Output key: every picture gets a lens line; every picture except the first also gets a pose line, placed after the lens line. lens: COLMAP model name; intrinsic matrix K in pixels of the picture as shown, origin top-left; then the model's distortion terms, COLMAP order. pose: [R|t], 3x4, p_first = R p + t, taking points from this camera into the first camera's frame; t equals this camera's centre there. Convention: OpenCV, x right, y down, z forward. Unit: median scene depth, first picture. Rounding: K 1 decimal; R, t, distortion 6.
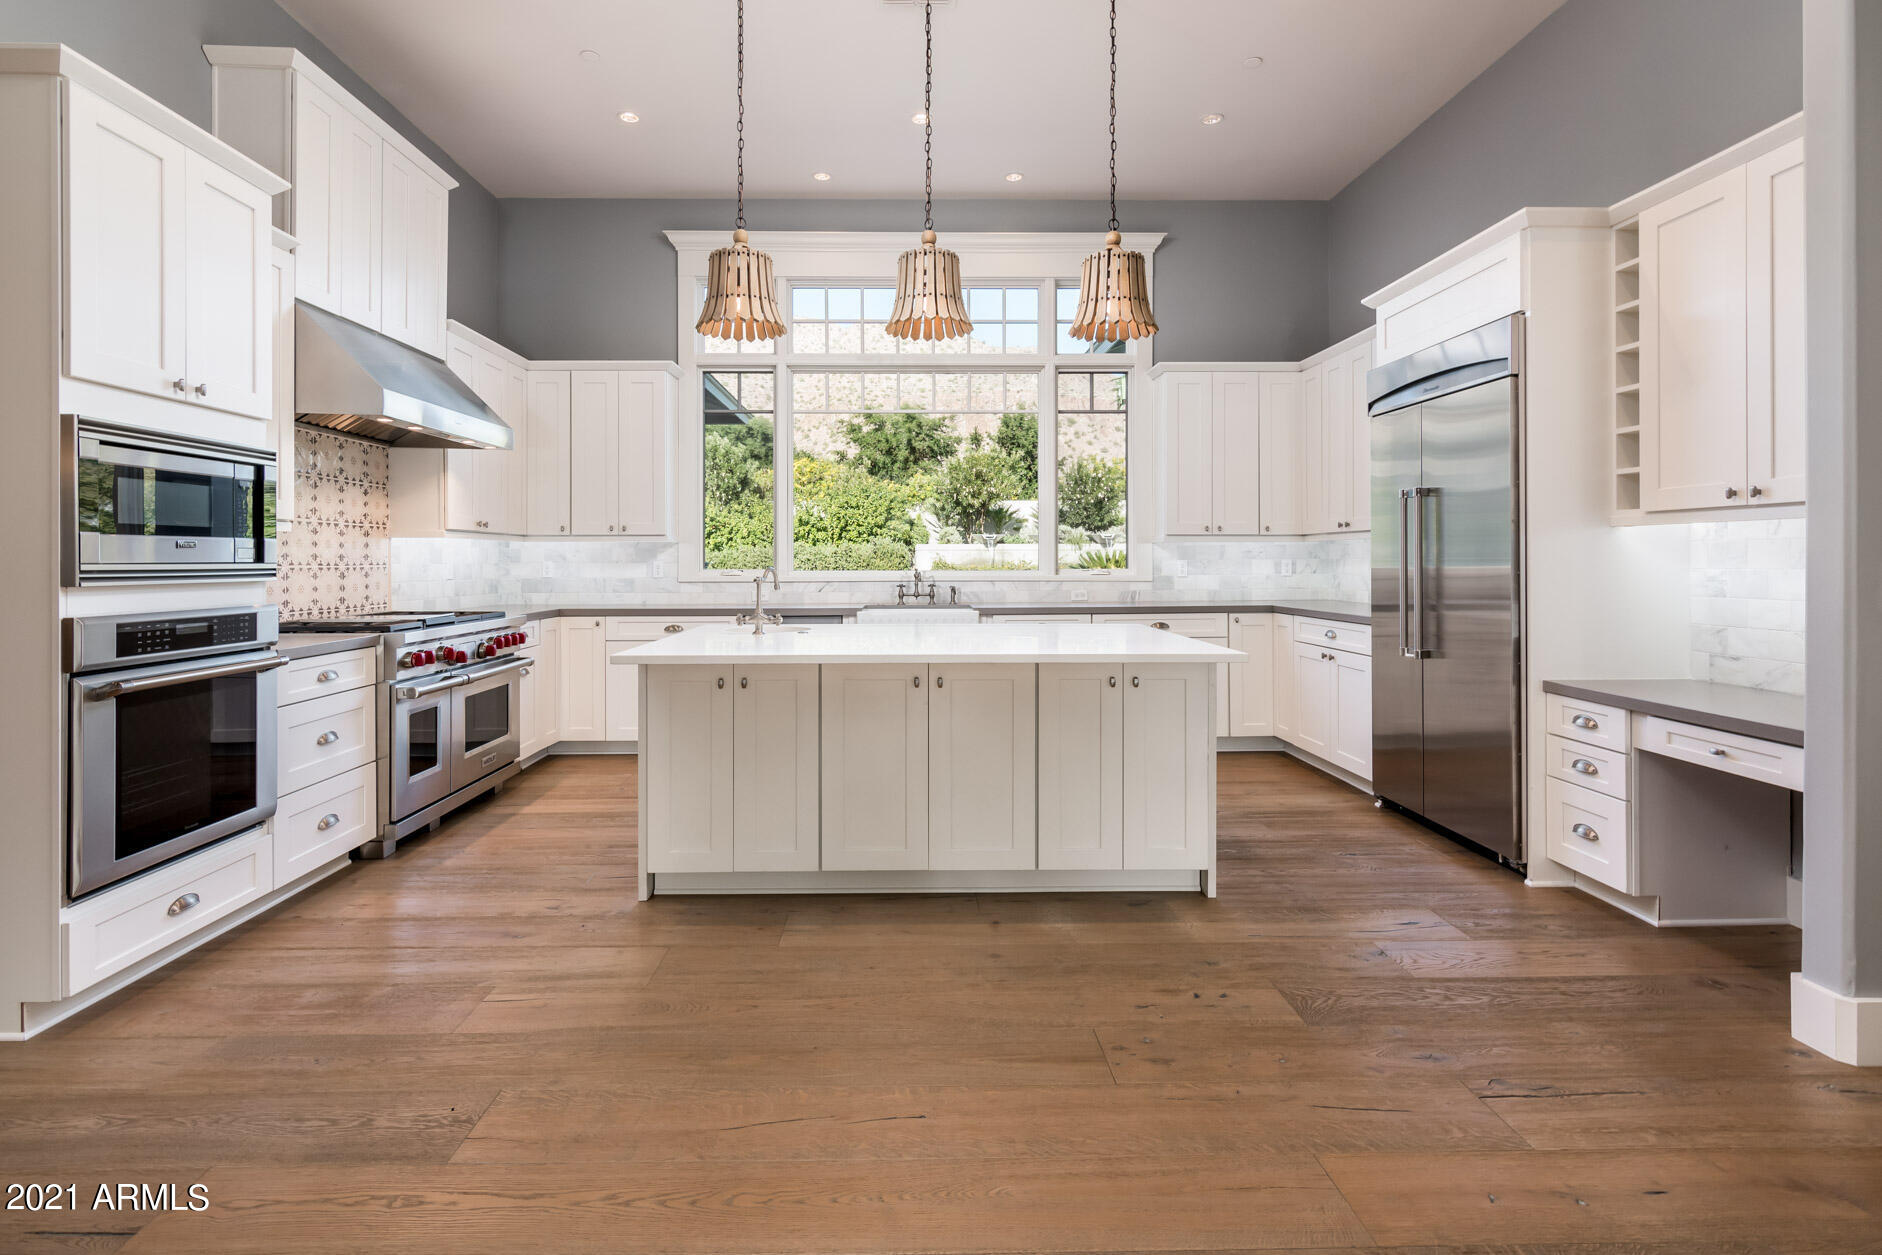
lens RADIAL K [[940.3, 0, 921.5], [0, 940.3, 561.1], [0, 0, 1]] dist [0.000630, -0.000252]
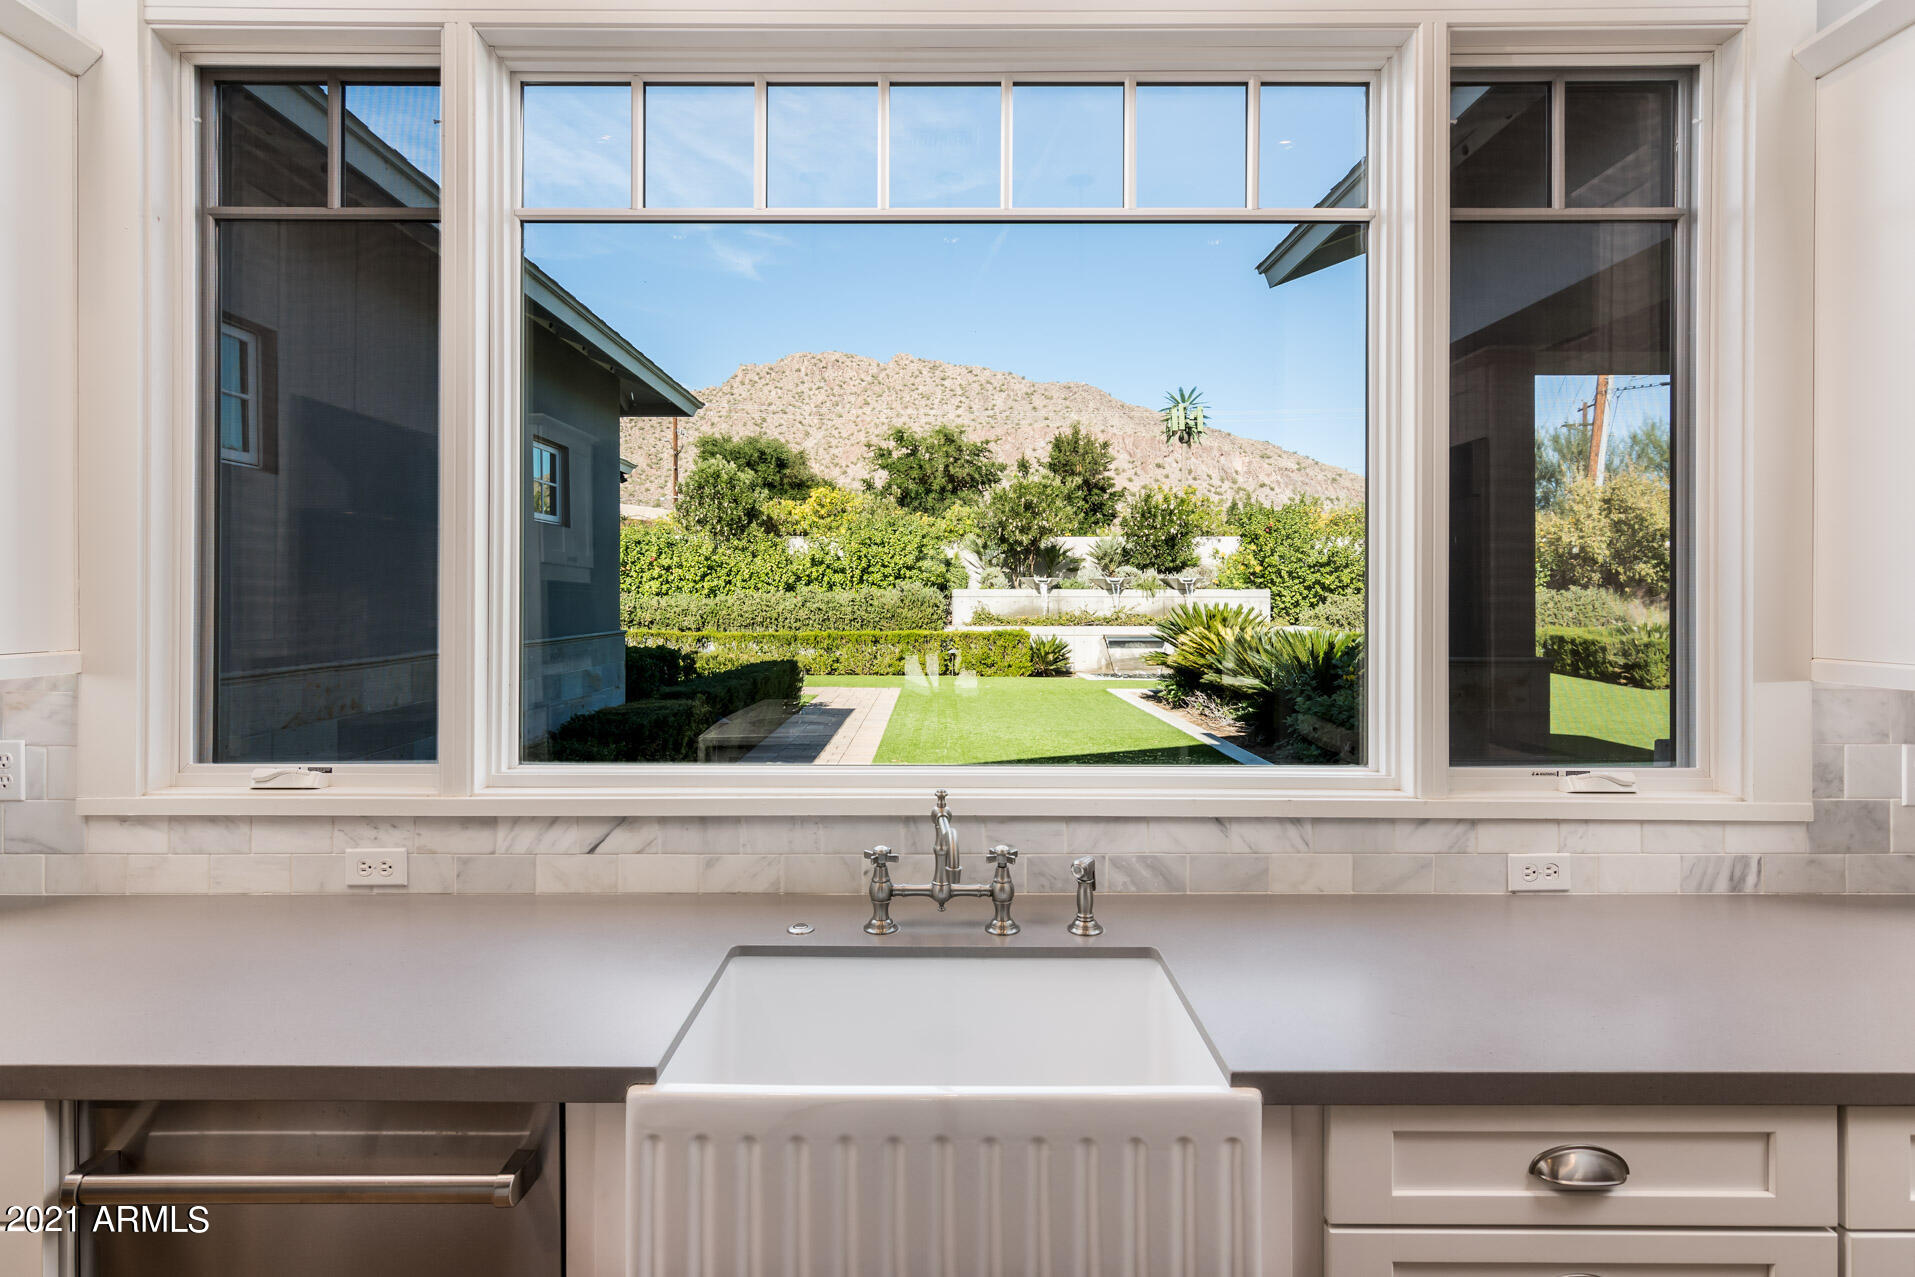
lens RADIAL K [[940.2, 0, 944.3], [0, 940.2, 597.7], [0, 0, 1]] dist [0.000337, 0.000072]
pose [[0.999860, 0.004185, -0.016211, -0.000667], [-0.004188, 0.999991, -0.000190, -0.056956], [0.016210, 0.000258, 0.999869, 0.970712]]
